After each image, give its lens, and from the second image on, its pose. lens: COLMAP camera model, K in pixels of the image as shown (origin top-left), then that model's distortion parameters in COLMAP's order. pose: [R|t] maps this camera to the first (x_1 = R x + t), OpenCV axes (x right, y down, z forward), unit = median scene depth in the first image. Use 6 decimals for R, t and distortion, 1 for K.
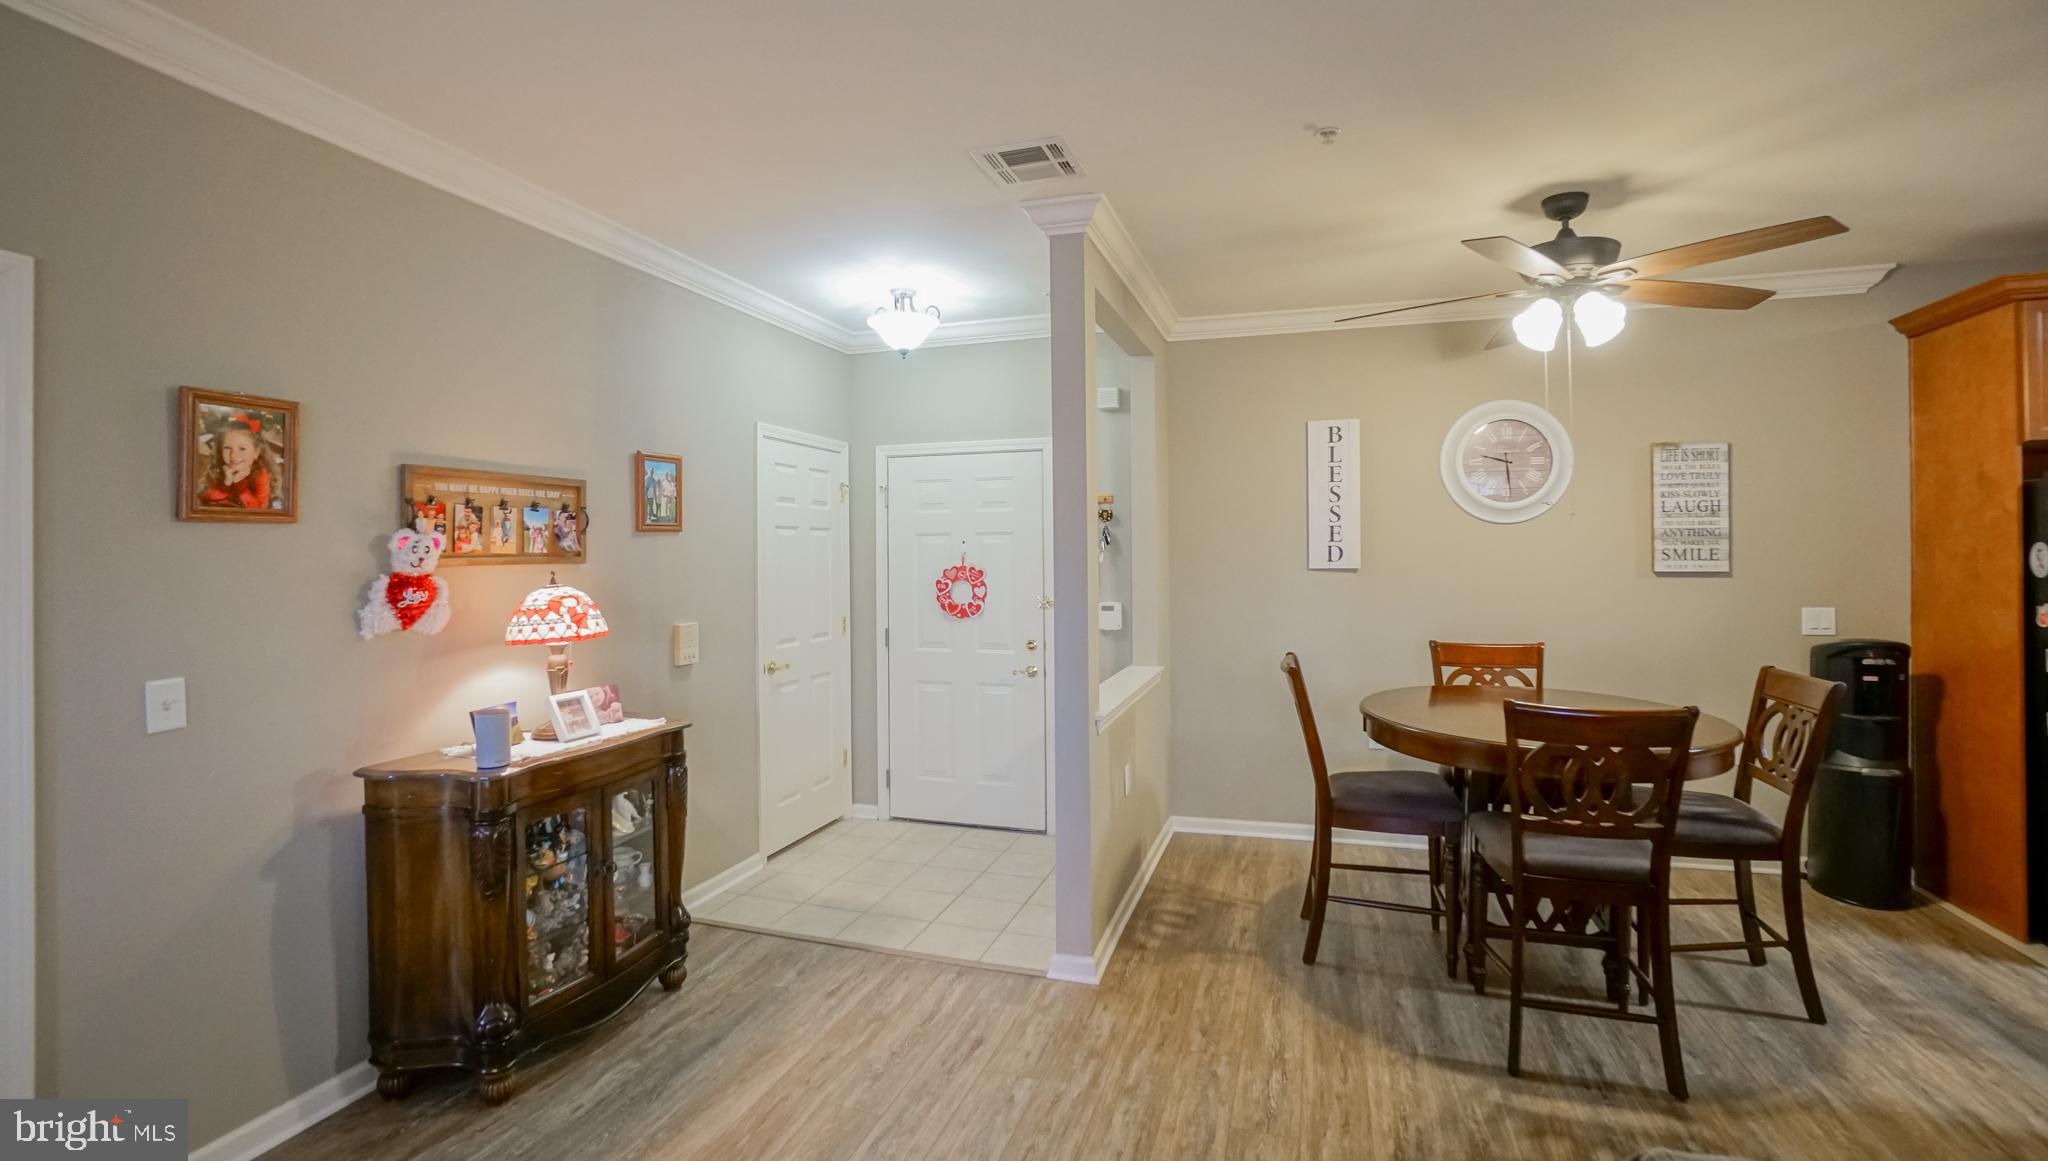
lens RADIAL K [[875.7, 0, 1030.1], [0, 875.7, 547.4], [0, 0, 1]] dist [-0.067566, 0.024537]
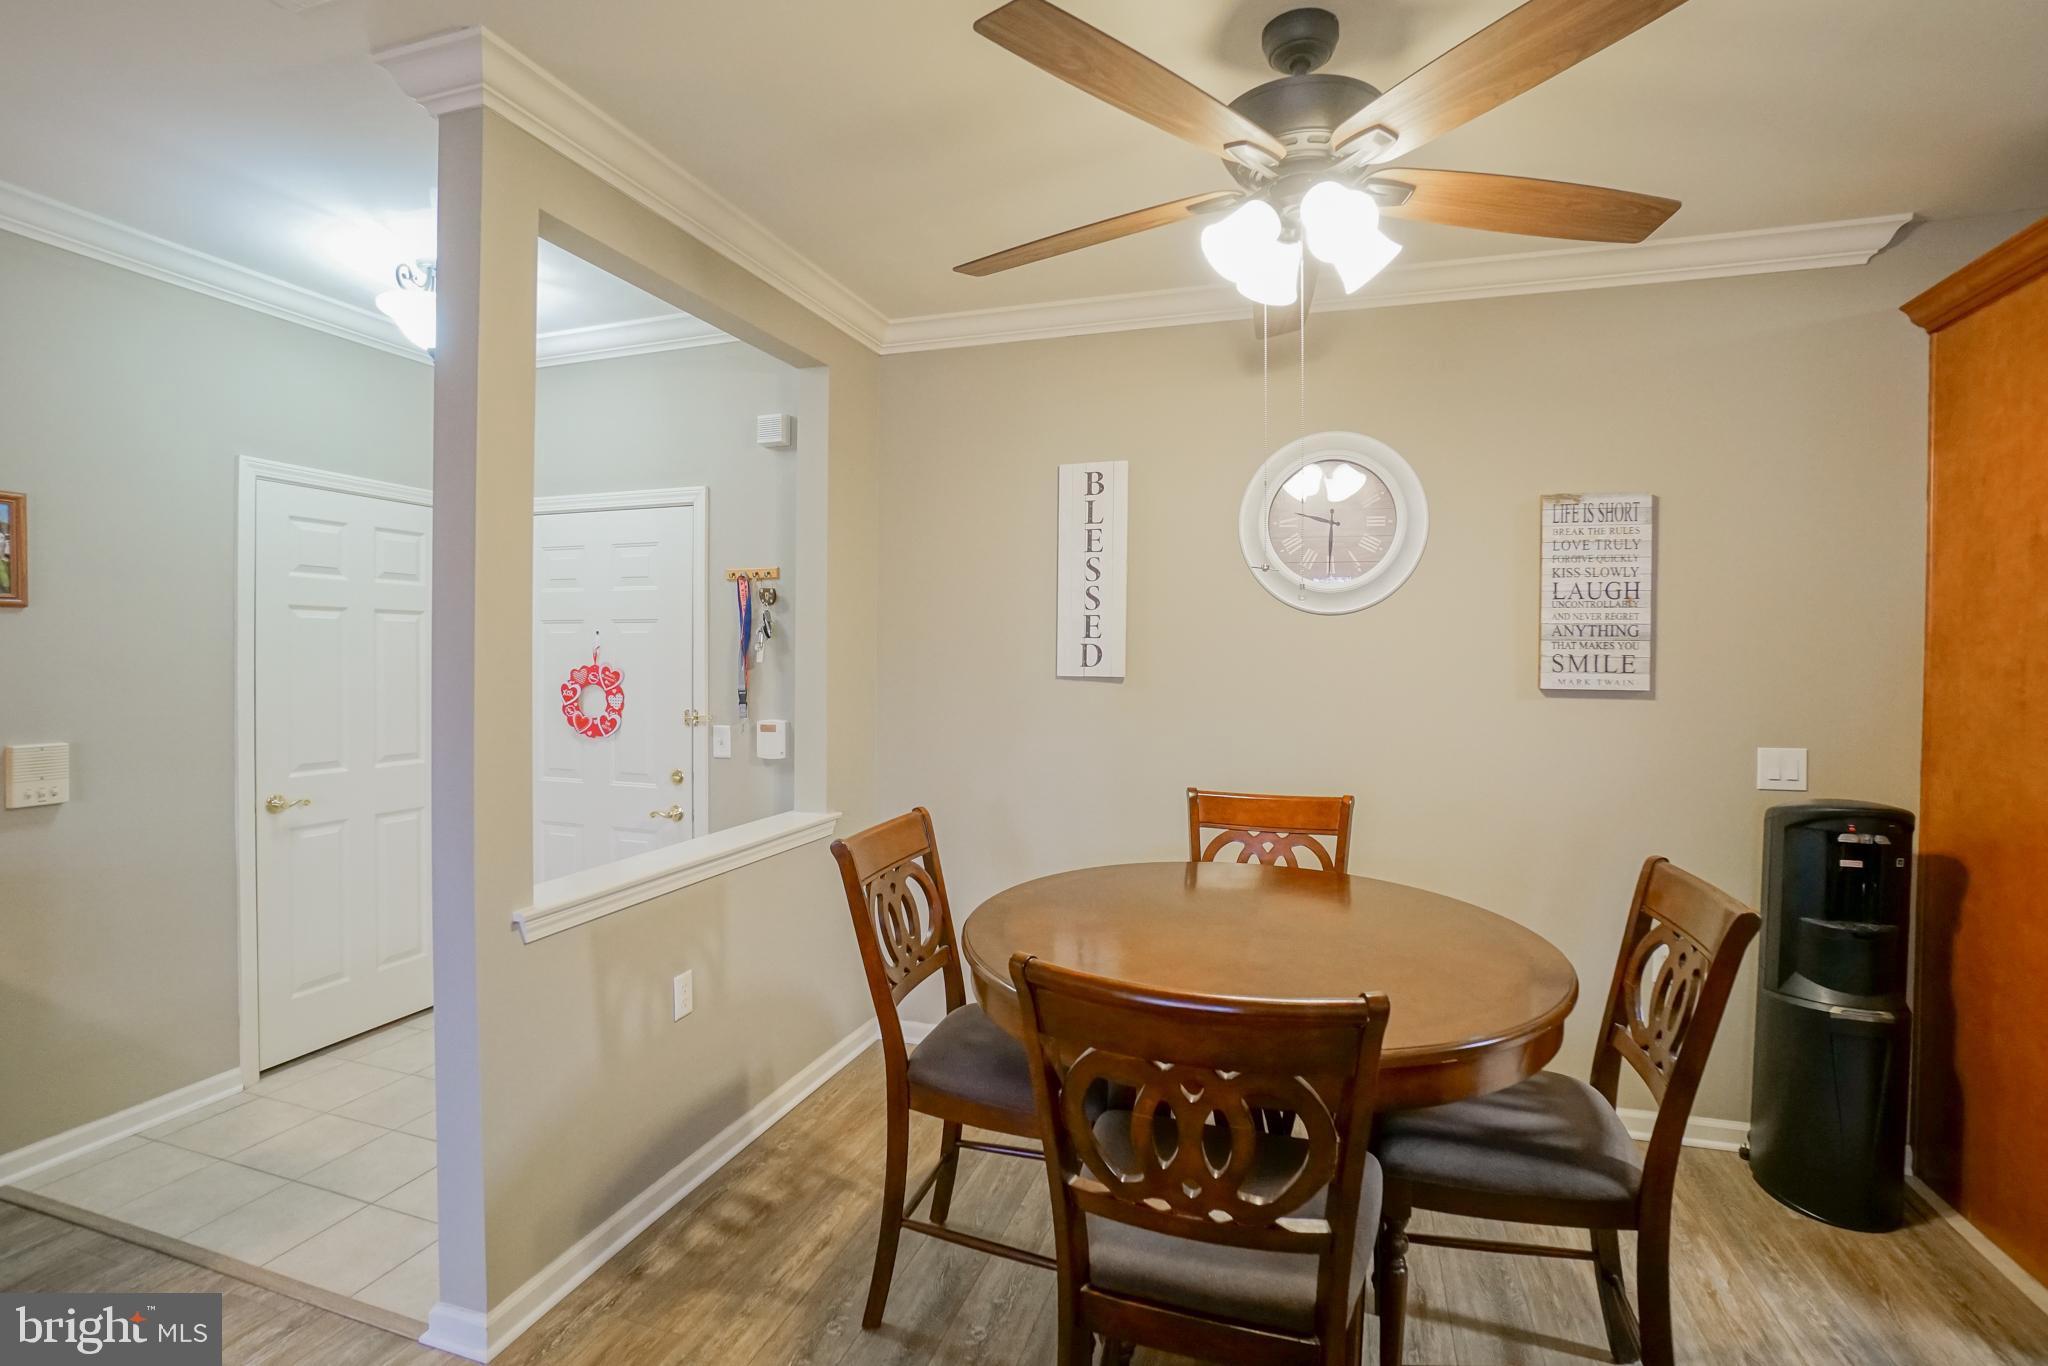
lens RADIAL K [[920.9, 0, 1029.2], [0, 920.9, 665.2], [0, 0, 1]] dist [-0.063968, 0.022621]
pose [[0.999899, 0.014102, -0.001864, 0.349764], [-0.014068, 0.999748, 0.017477, 0.003352], [0.002110, -0.017449, 0.999846, 0.305245]]
